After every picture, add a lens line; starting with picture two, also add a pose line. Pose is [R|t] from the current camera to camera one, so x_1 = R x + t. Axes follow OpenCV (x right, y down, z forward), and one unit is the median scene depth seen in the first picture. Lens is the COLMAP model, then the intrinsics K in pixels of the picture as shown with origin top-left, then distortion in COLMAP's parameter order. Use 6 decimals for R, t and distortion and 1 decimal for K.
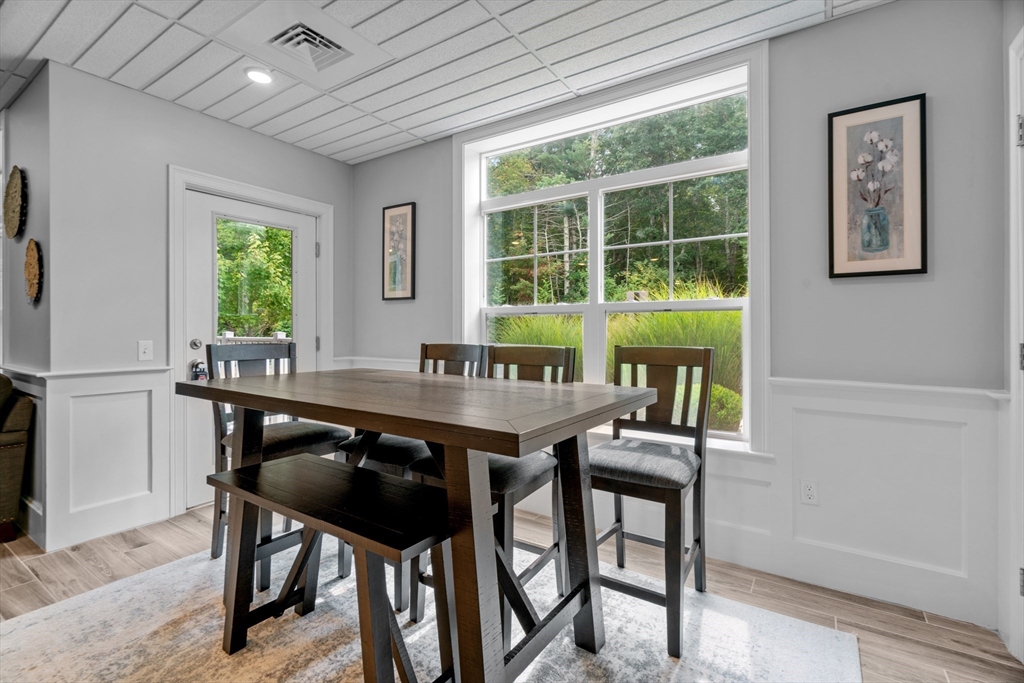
lens RADIAL K [[466.1, 0, 499.4], [0, 466.1, 322.2], [0, 0, 1]] dist [-0.007878, 0.003971]
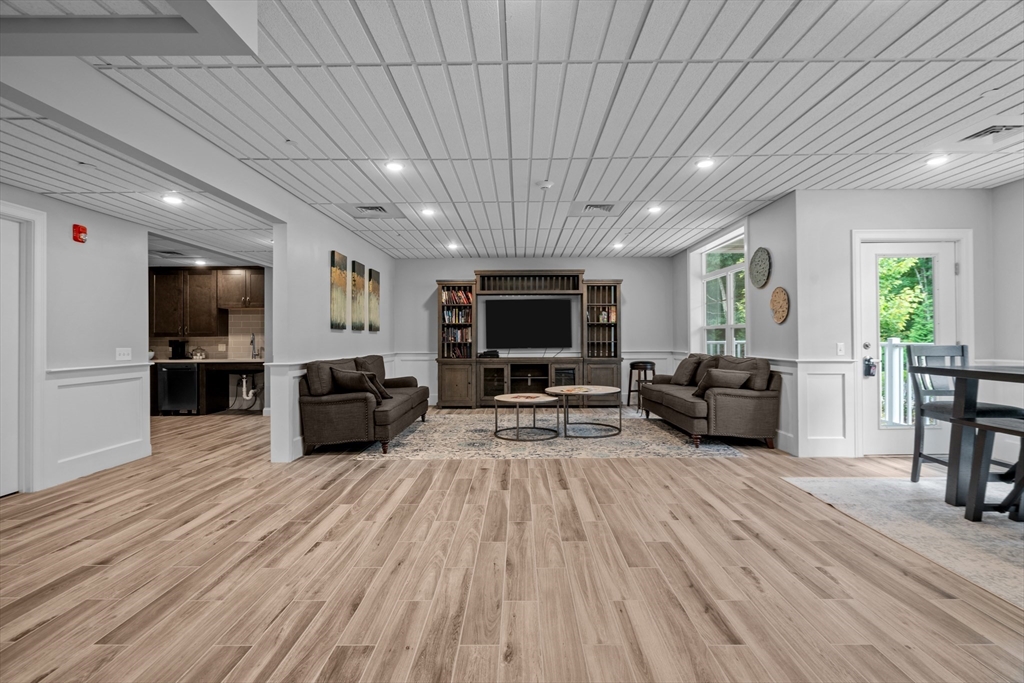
lens RADIAL K [[466.1, 0, 510.1], [0, 466.1, 333.7], [0, 0, 1]] dist [-0.007878, 0.003971]
pose [[0.559264, -0.009932, -0.828930, -0.073284], [0.017691, 0.999844, -0.000044, -0.014348], [0.828801, -0.014640, 0.559352, -0.990752]]
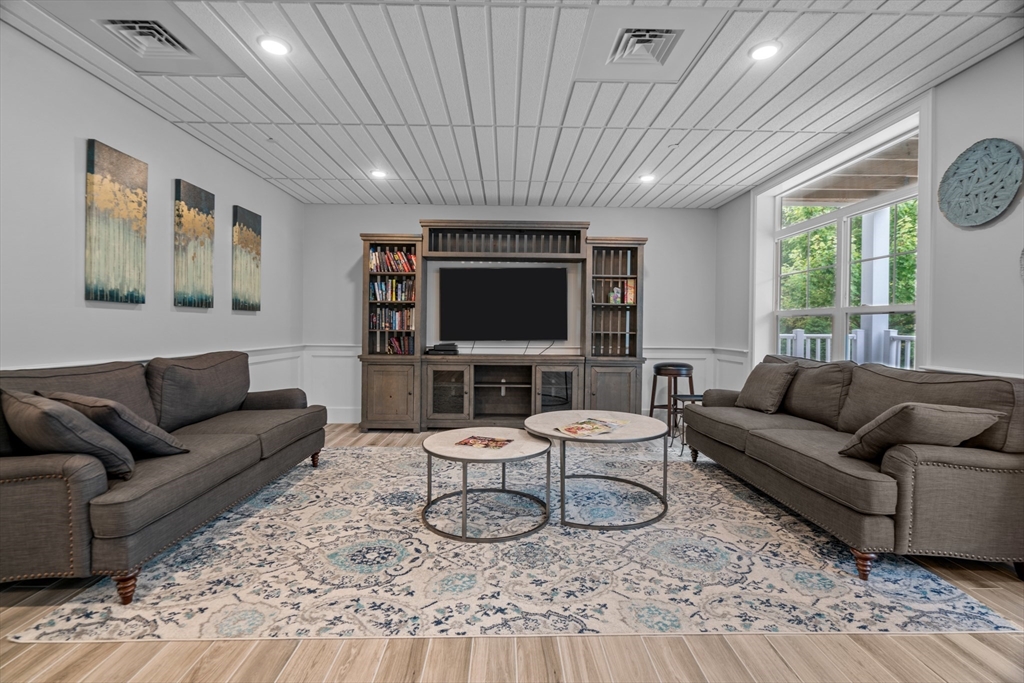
lens RADIAL K [[466.1, 0, 508.6], [0, 466.1, 330.4], [0, 0, 1]] dist [-0.007878, 0.003971]
pose [[0.583929, 0.014367, -0.811677, -0.996382], [0.002759, 0.999802, 0.019682, -0.000683], [0.811800, -0.013733, 0.583774, -0.249047]]
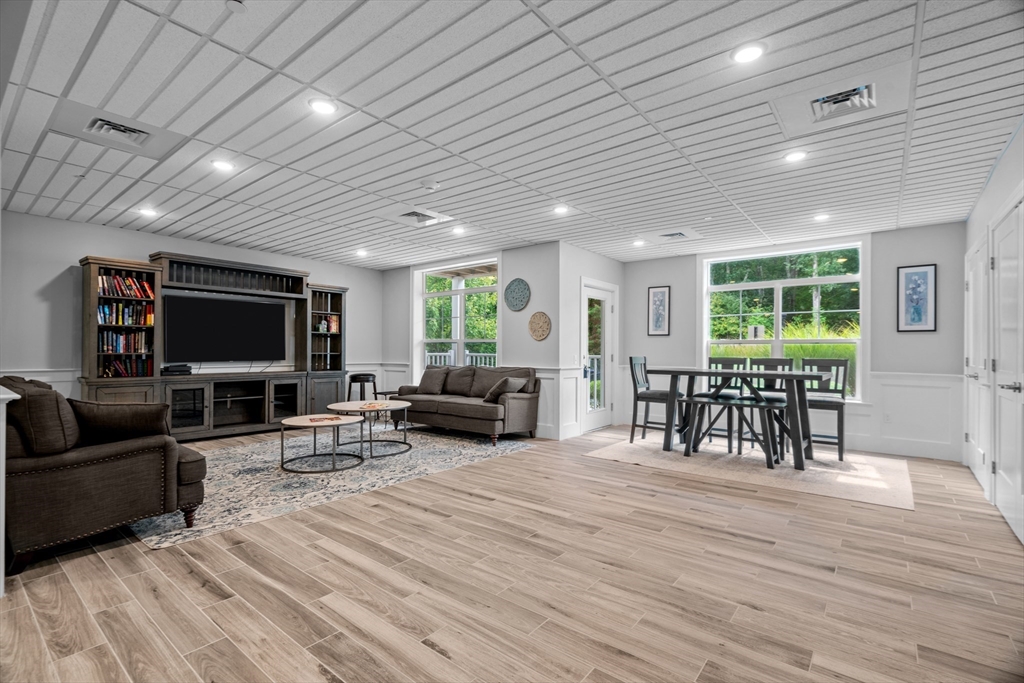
lens RADIAL K [[466.1, 0, 502.5], [0, 466.1, 346.6], [0, 0, 1]] dist [-0.007878, 0.003971]
pose [[0.996152, 0.006572, -0.087397, -1.074965], [-0.005926, 0.999953, 0.007651, -0.020902], [0.087443, -0.007104, 0.996144, -1.519495]]
